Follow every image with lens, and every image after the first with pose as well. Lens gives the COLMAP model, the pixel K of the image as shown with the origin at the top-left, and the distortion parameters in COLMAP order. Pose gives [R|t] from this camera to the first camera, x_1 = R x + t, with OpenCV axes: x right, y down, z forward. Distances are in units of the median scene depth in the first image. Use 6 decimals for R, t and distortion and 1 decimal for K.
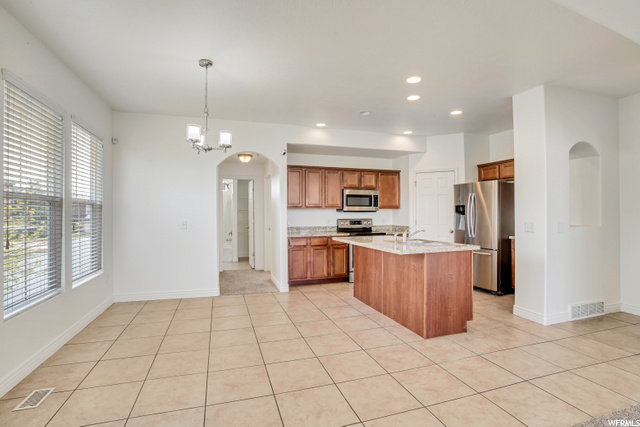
lens RADIAL K [[312.8, 0, 318.9], [0, 312.8, 212.1], [0, 0, 1]] dist [-0.076319, 0.029202]
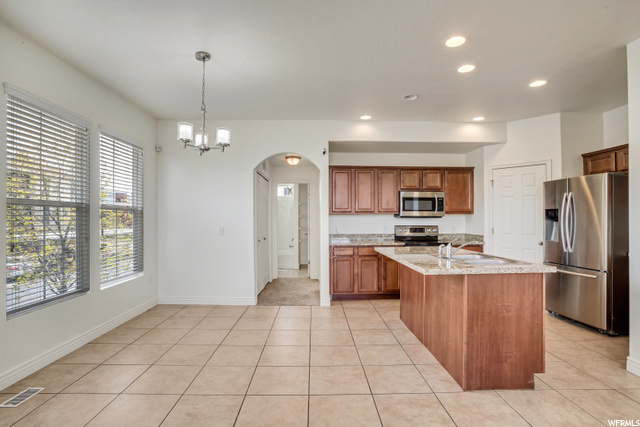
lens RADIAL K [[317.3, 0, 317.3], [0, 317.3, 219.3], [0, 0, 1]] dist [-0.071783, 0.029815]
pose [[0.955707, 0.002323, -0.294310, 0.130893], [-0.001054, 0.999989, 0.004470, 0.000441], [0.294317, -0.003962, 0.955700, 0.112789]]
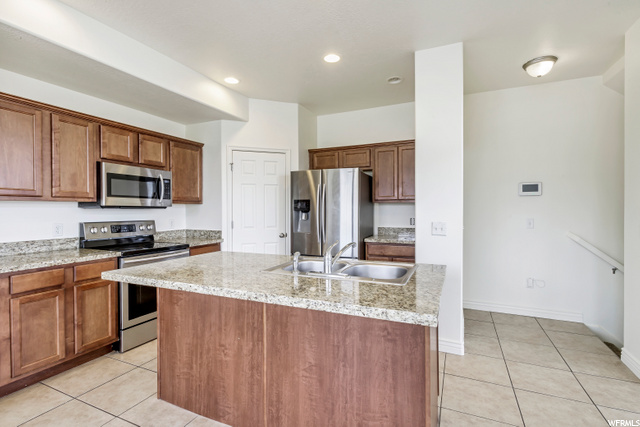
lens RADIAL K [[304.4, 0, 319.9], [0, 304.4, 211.5], [0, 0, 1]] dist [-0.000566, -0.000372]
pose [[0.675377, -0.002560, 0.737468, -0.045933], [-0.001084, 0.999989, 0.004464, 0.002297], [-0.737472, -0.003815, 0.675367, 0.478106]]
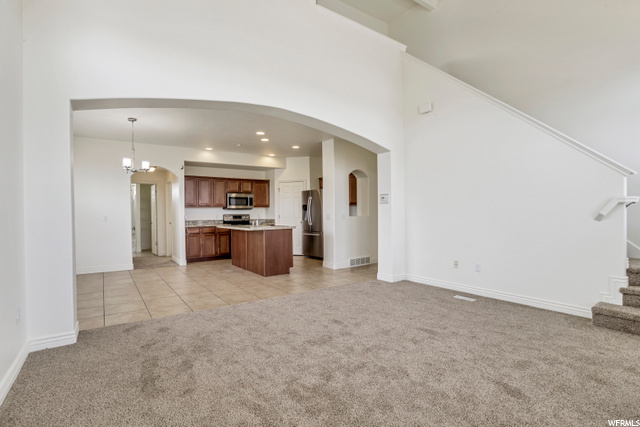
lens RADIAL K [[312.8, 0, 318.9], [0, 312.8, 212.1], [0, 0, 1]] dist [-0.076319, 0.029202]
pose [[0.953304, -0.005235, 0.301966, 0.055028], [0.005301, 0.999986, 0.000602, 0.014766], [-0.301965, 0.001027, 0.953318, -0.506206]]
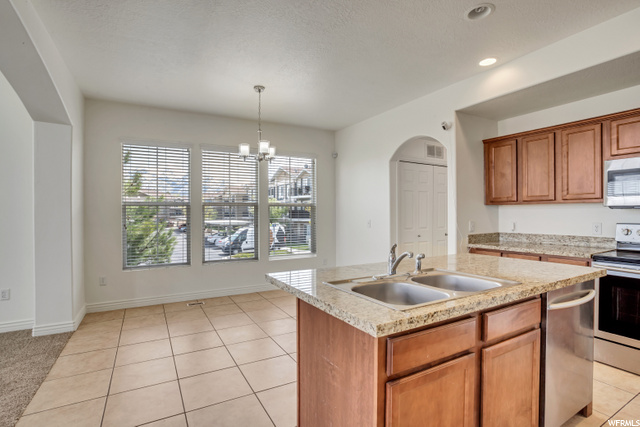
lens RADIAL K [[312.8, 0, 318.9], [0, 312.8, 212.1], [0, 0, 1]] dist [-0.076319, 0.029202]
pose [[0.198556, -0.000929, -0.980089, 0.487866], [0.006287, 0.999980, 0.000325, 0.002274], [0.980069, -0.006227, 0.198558, 0.544741]]
